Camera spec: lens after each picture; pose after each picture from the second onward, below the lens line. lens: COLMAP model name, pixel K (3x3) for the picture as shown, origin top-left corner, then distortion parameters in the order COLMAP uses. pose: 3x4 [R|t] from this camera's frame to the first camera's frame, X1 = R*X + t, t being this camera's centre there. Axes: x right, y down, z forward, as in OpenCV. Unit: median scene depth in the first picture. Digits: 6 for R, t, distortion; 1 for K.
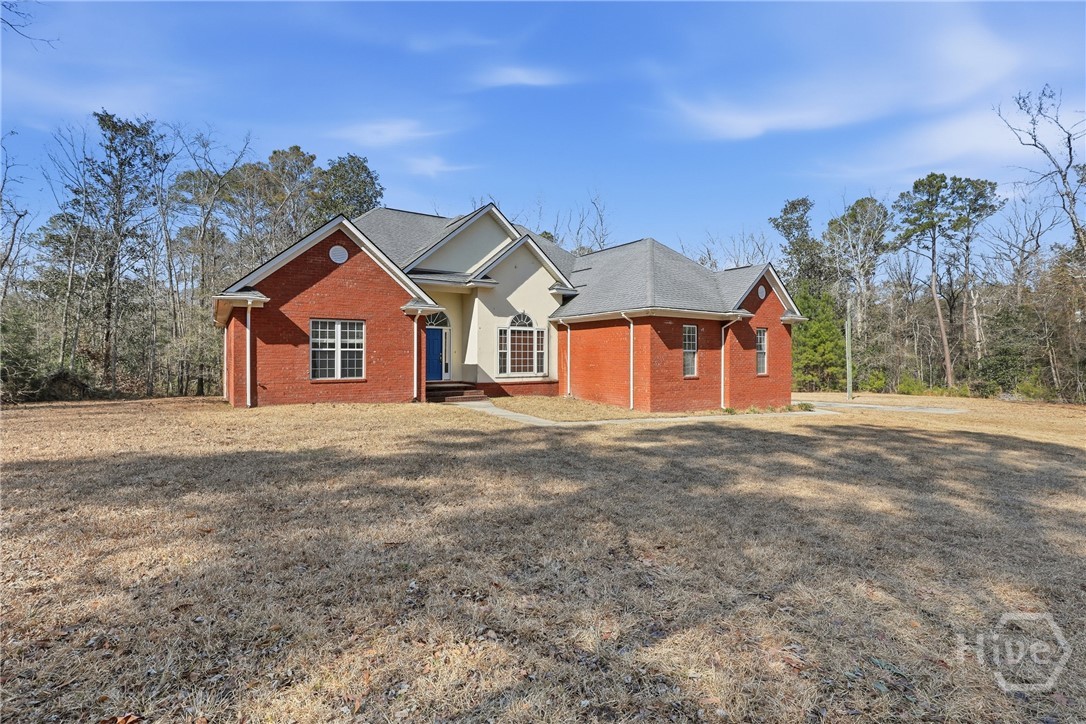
lens RADIAL K [[512.9, 0, 543.6], [0, 512.9, 359.0], [0, 0, 1]] dist [-0.001205, -0.000007]
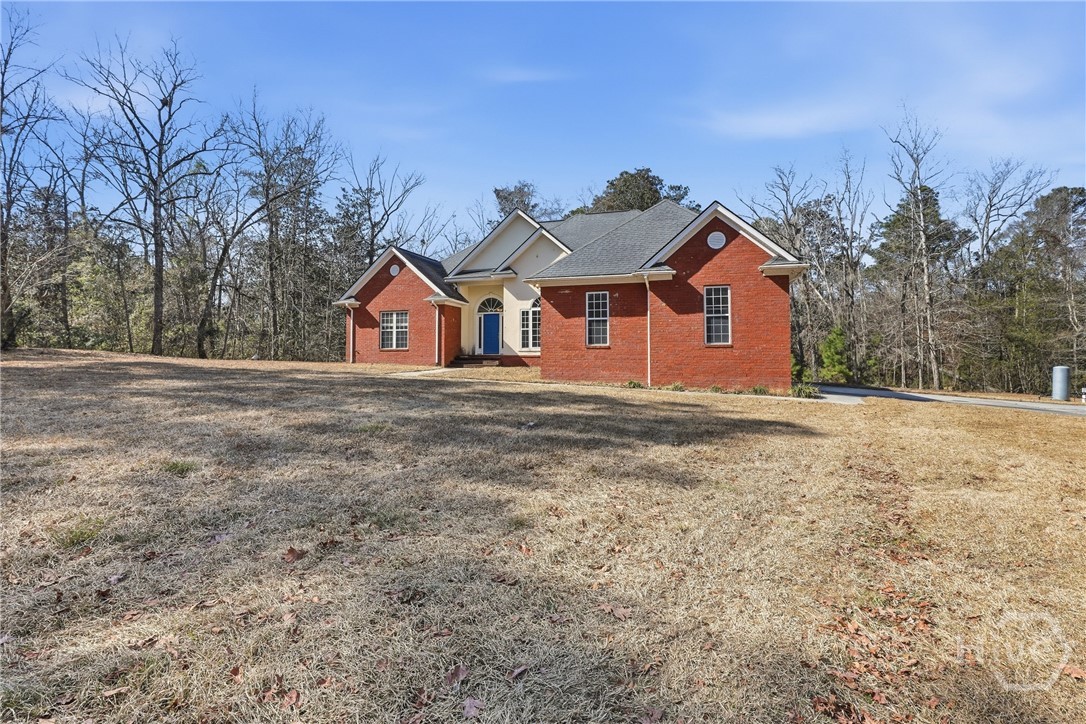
lens RADIAL K [[512.9, 0, 543.7], [0, 512.9, 360.4], [0, 0, 1]] dist [-0.001205, -0.000007]
pose [[0.610317, 0.004862, -0.792142, 0.970219], [-0.003768, 0.999988, 0.003235, 0.057992], [0.792148, 0.001010, 0.610328, 0.337608]]
